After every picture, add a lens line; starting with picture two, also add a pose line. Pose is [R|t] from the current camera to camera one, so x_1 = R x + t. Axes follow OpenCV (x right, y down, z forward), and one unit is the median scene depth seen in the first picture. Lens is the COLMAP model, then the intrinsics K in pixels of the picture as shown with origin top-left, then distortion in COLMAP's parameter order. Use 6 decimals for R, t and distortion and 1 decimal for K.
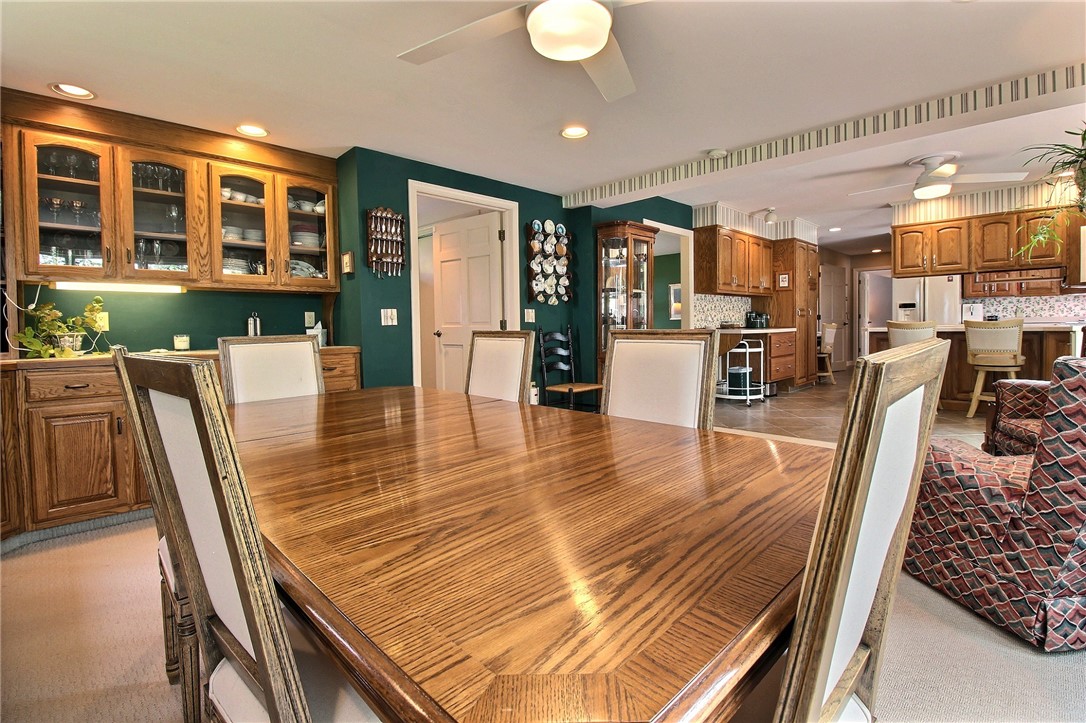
lens RADIAL K [[501.0, 0, 546.9], [0, 501.0, 340.7], [0, 0, 1]] dist [0.004032, -0.016057]
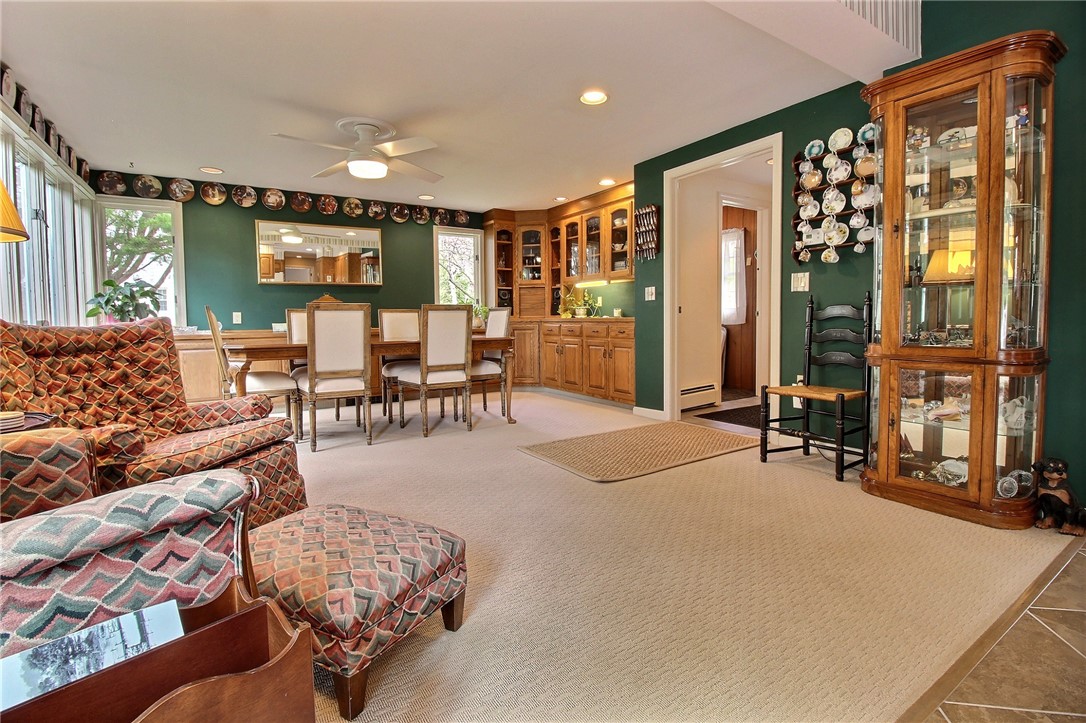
lens RADIAL K [[501.0, 0, 546.9], [0, 501.0, 340.7], [0, 0, 1]] dist [0.004032, -0.016057]
pose [[-0.203379, 0.061137, -0.977189, 0.609618], [-0.018917, 0.997617, 0.066353, -0.005852], [0.978917, 0.031980, -0.201738, 0.652697]]
